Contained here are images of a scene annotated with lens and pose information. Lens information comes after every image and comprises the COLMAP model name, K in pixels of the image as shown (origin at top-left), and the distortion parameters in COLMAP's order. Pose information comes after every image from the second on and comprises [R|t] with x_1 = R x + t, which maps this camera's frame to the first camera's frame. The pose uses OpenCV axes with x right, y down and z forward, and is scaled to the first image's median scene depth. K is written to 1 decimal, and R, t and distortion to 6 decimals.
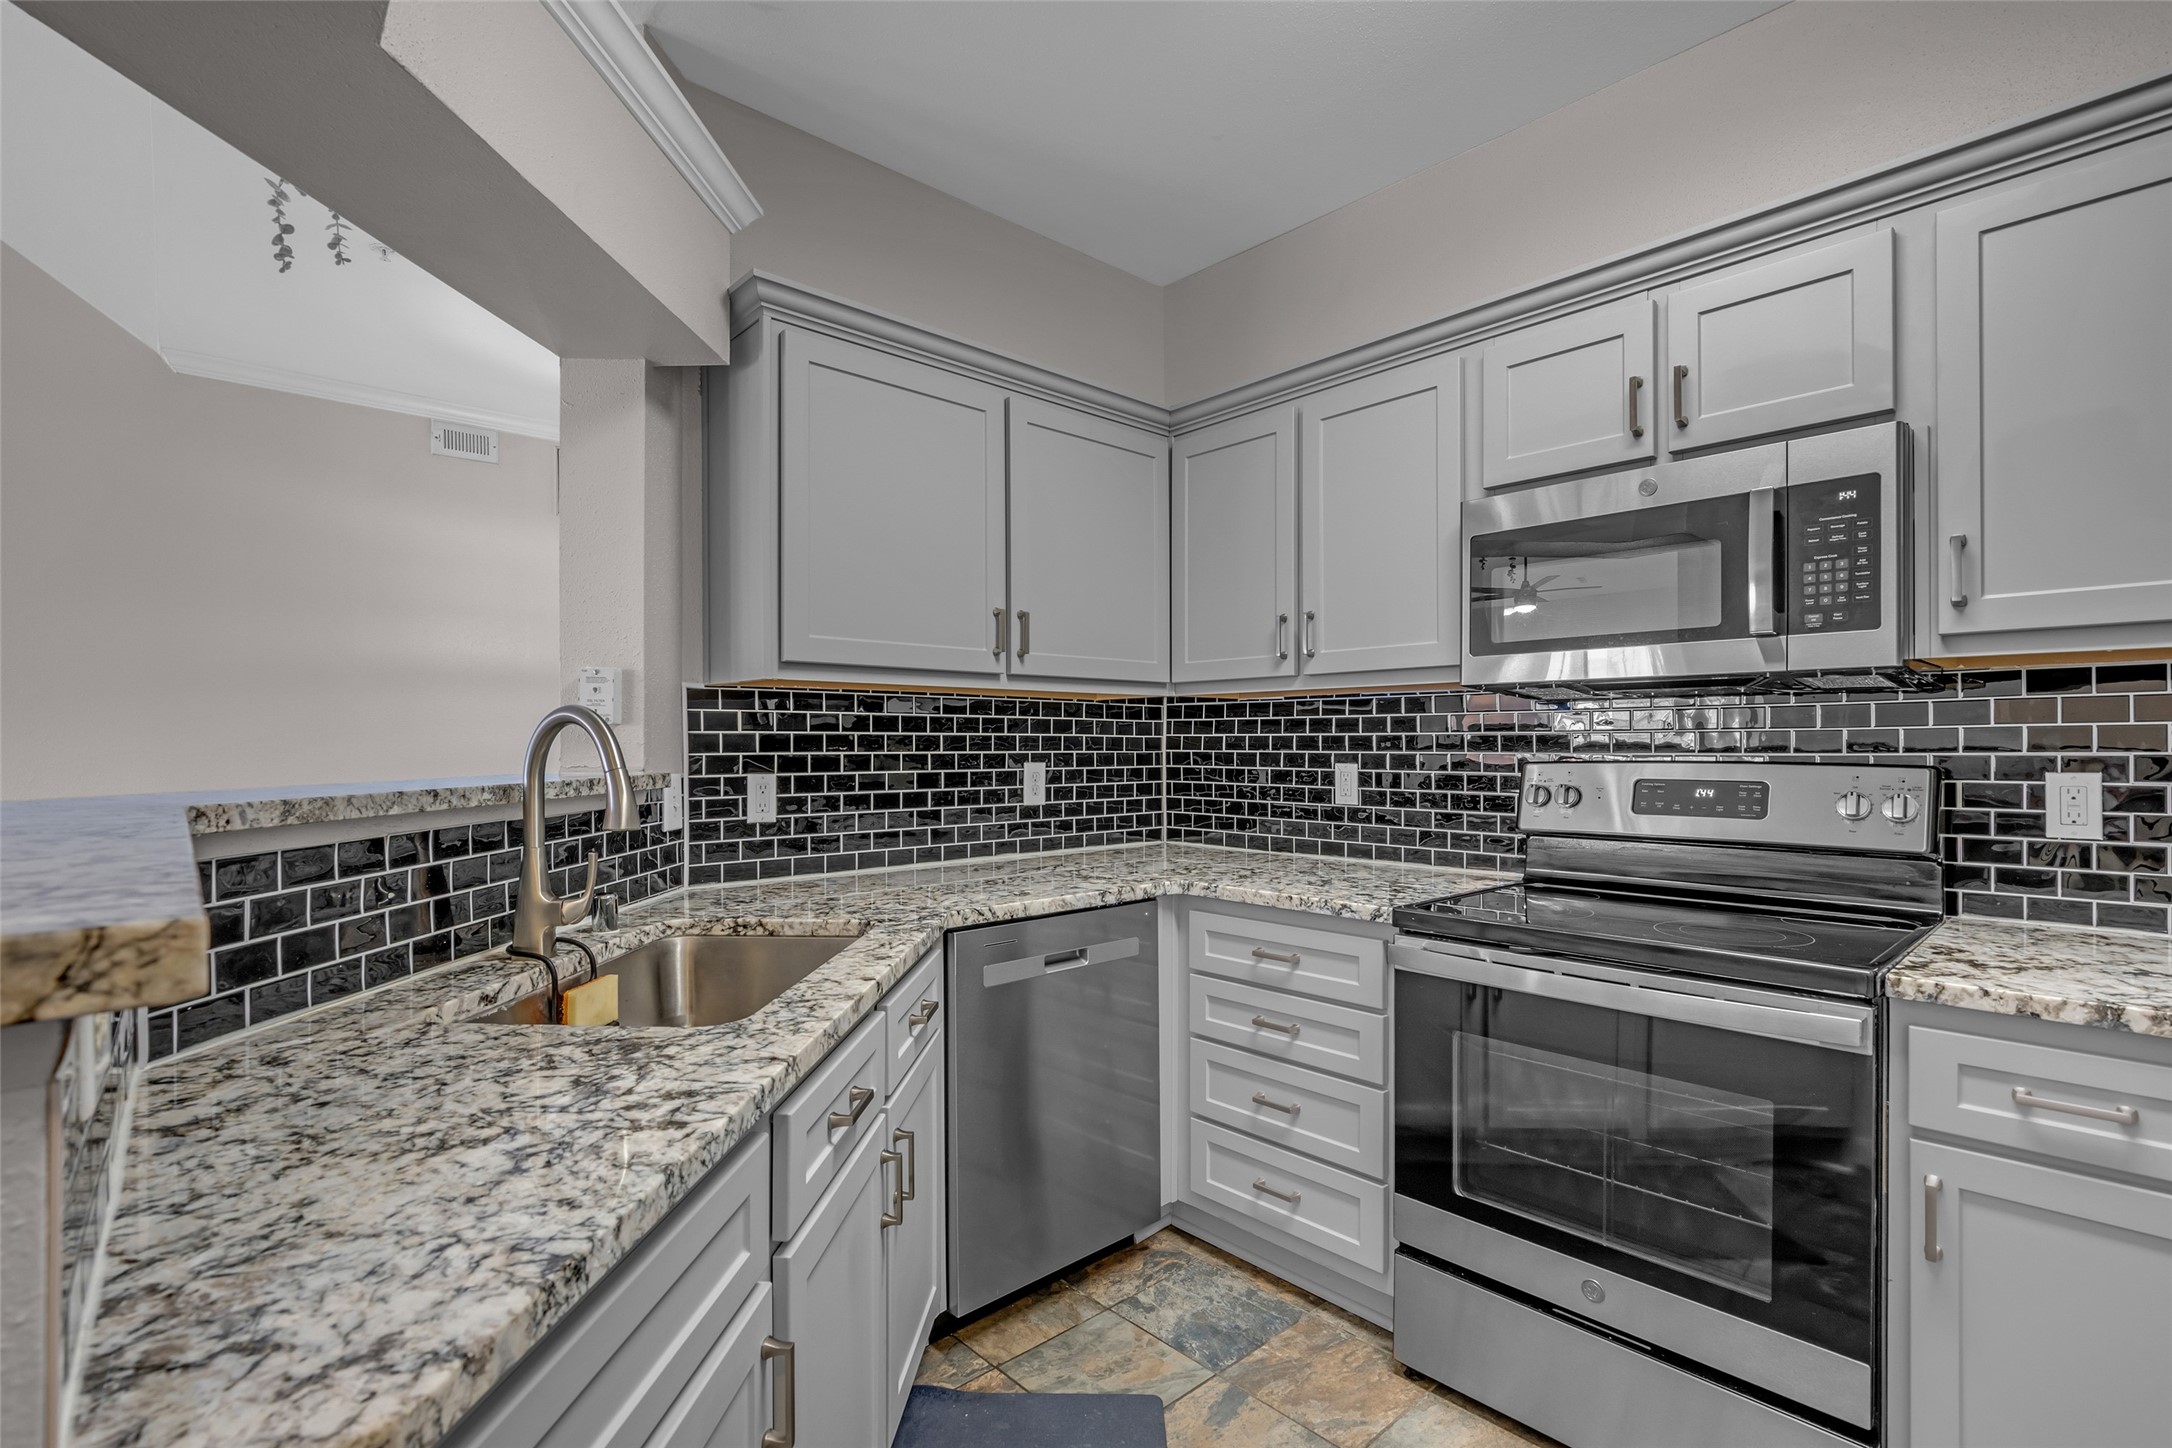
lens RADIAL K [[1010.2, 0, 1076.3], [0, 1010.2, 737.9], [0, 0, 1]] dist [-0.014762, 0.000010]
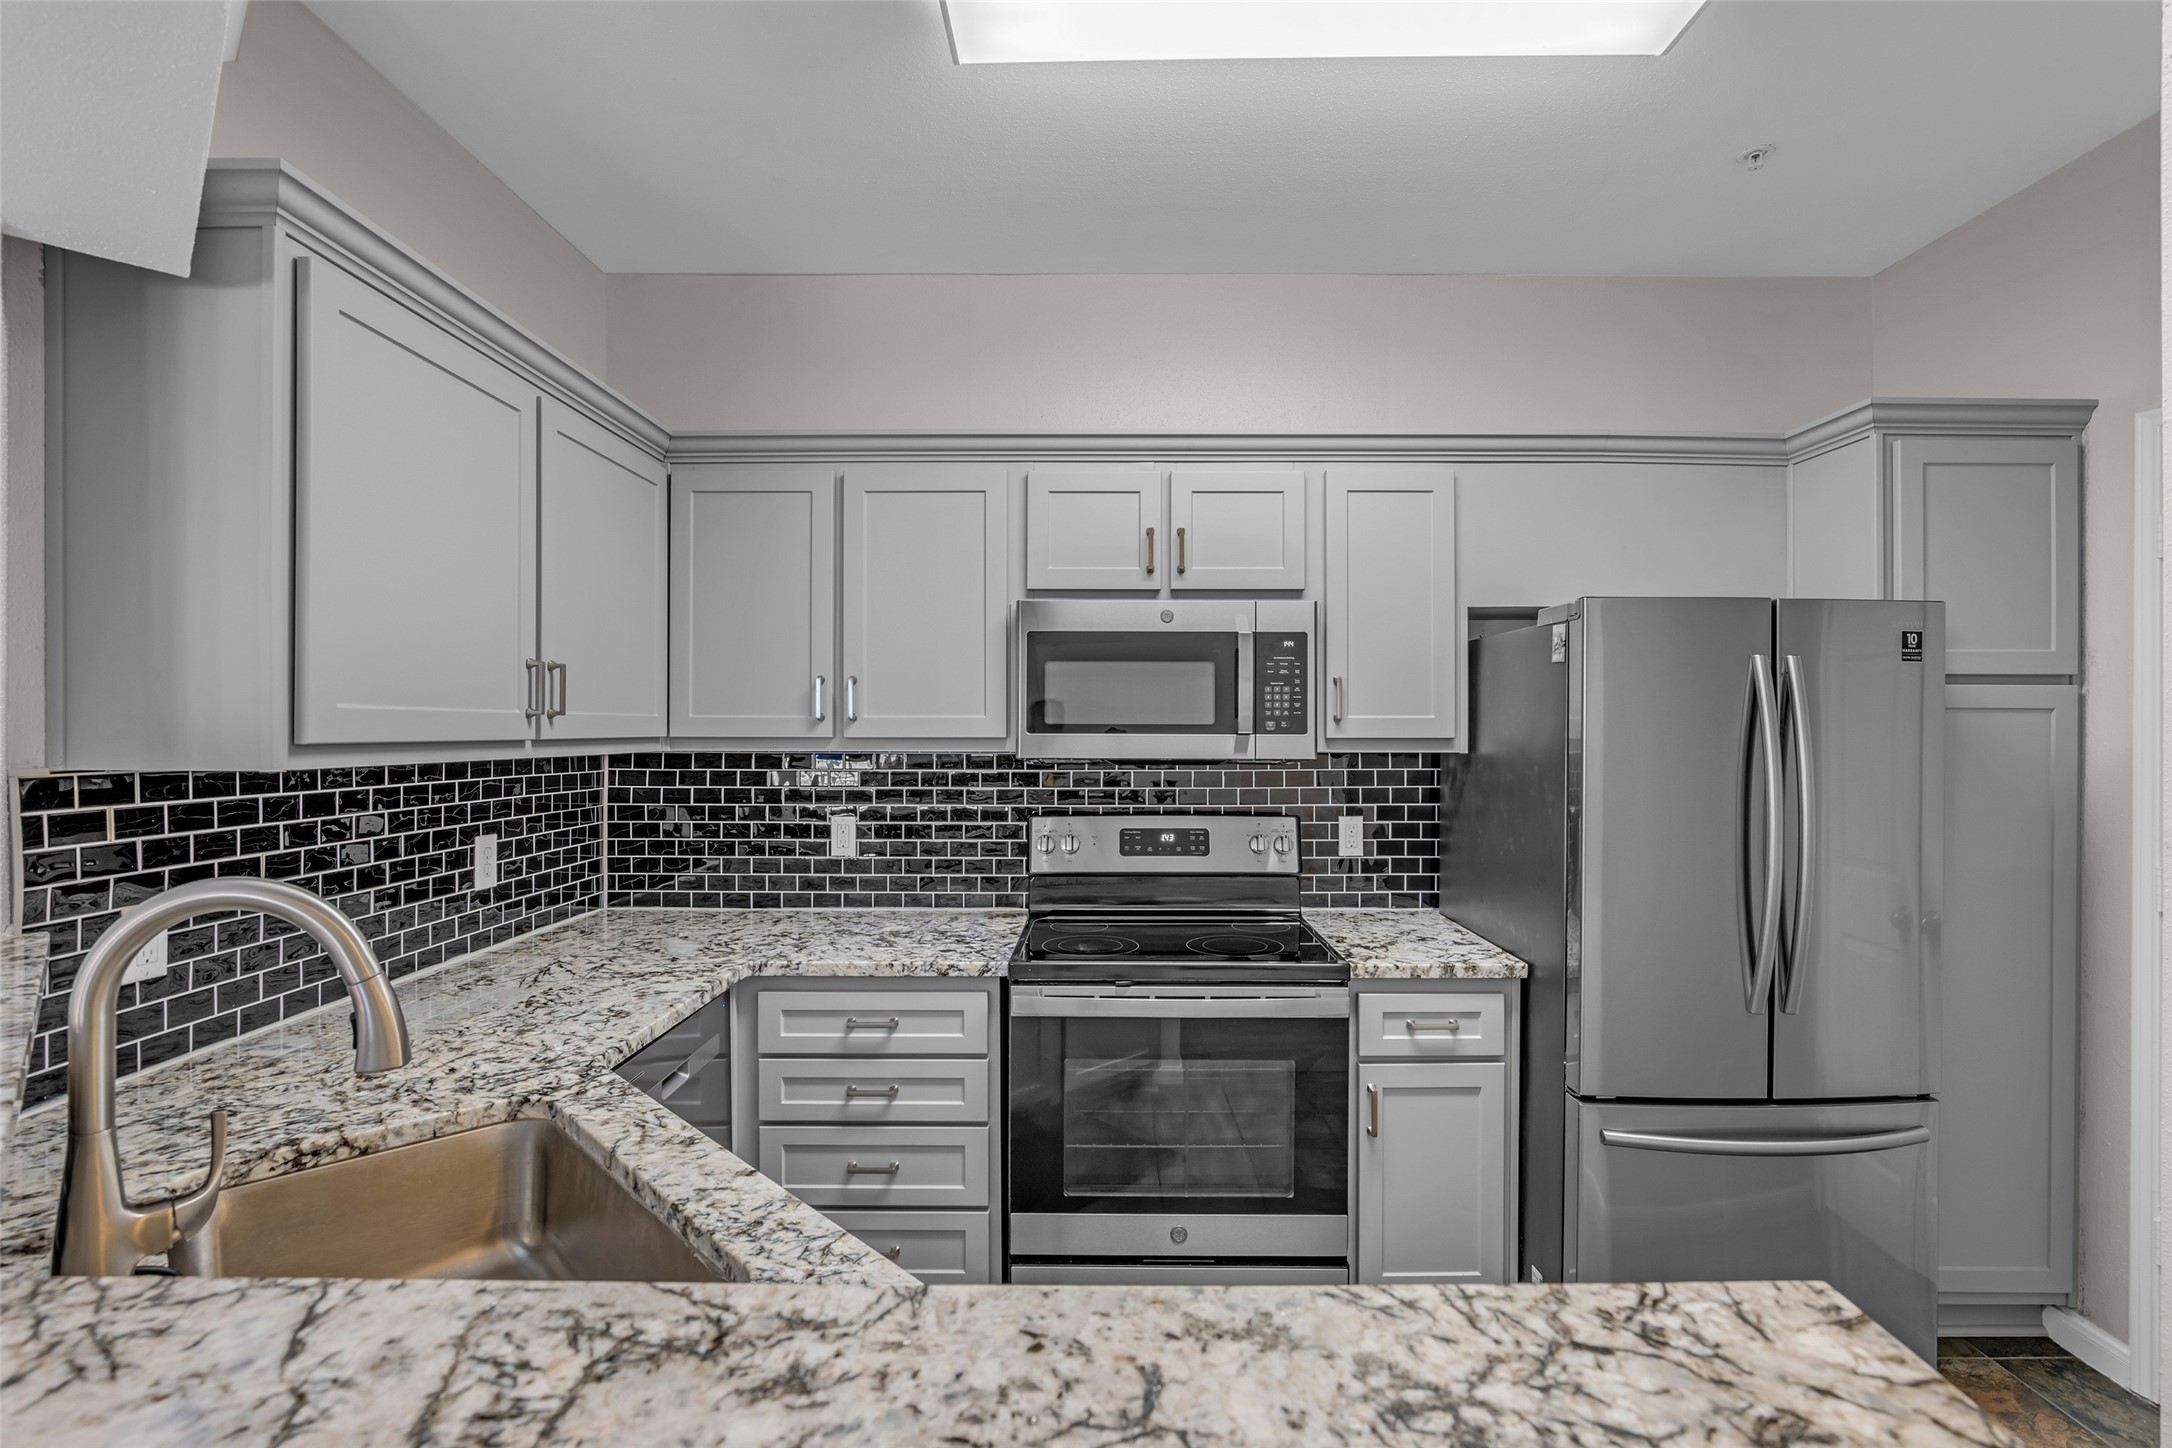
lens RADIAL K [[1010.2, 0, 1113.3], [0, 1010.2, 722.9], [0, 0, 1]] dist [-0.014762, 0.000010]
pose [[0.667665, 0.007804, 0.744421, -0.412873], [-0.007394, 0.999965, -0.003851, -0.089005], [-0.744425, -0.002933, 0.667700, 0.139417]]
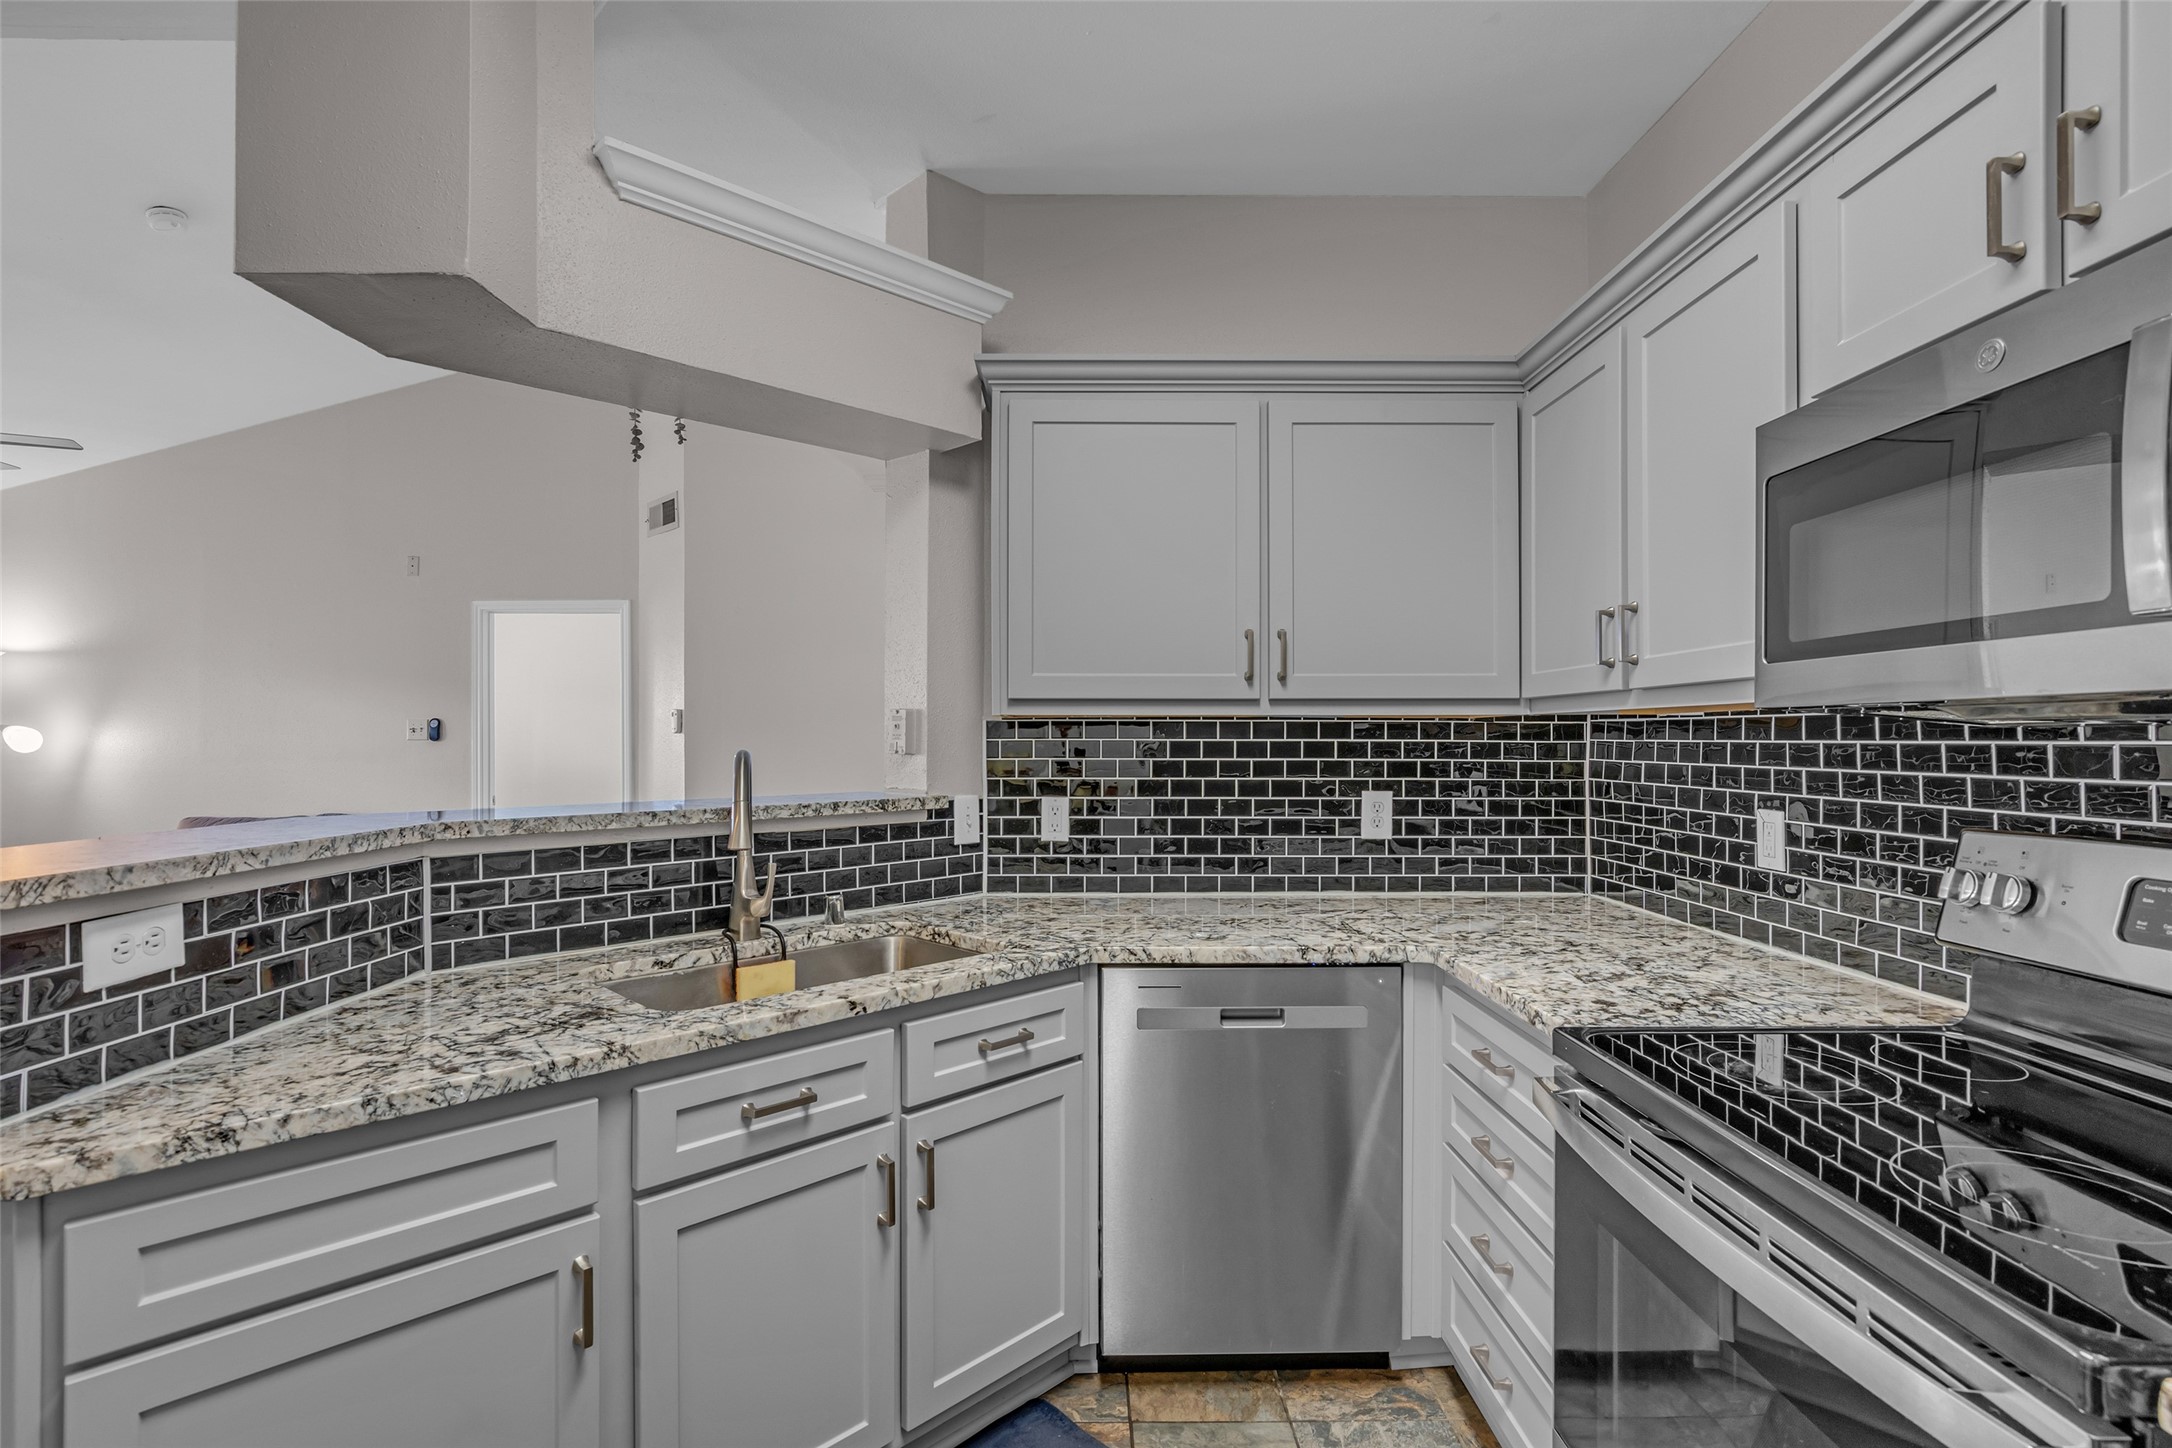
lens RADIAL K [[1010.2, 0, 1070.7], [0, 1010.2, 728.3], [0, 0, 1]] dist [-0.014762, 0.000010]
pose [[0.738830, -0.006381, -0.673862, 0.490925], [0.002898, 0.999976, -0.006291, -0.035856], [0.673886, 0.002696, 0.738830, 0.220823]]
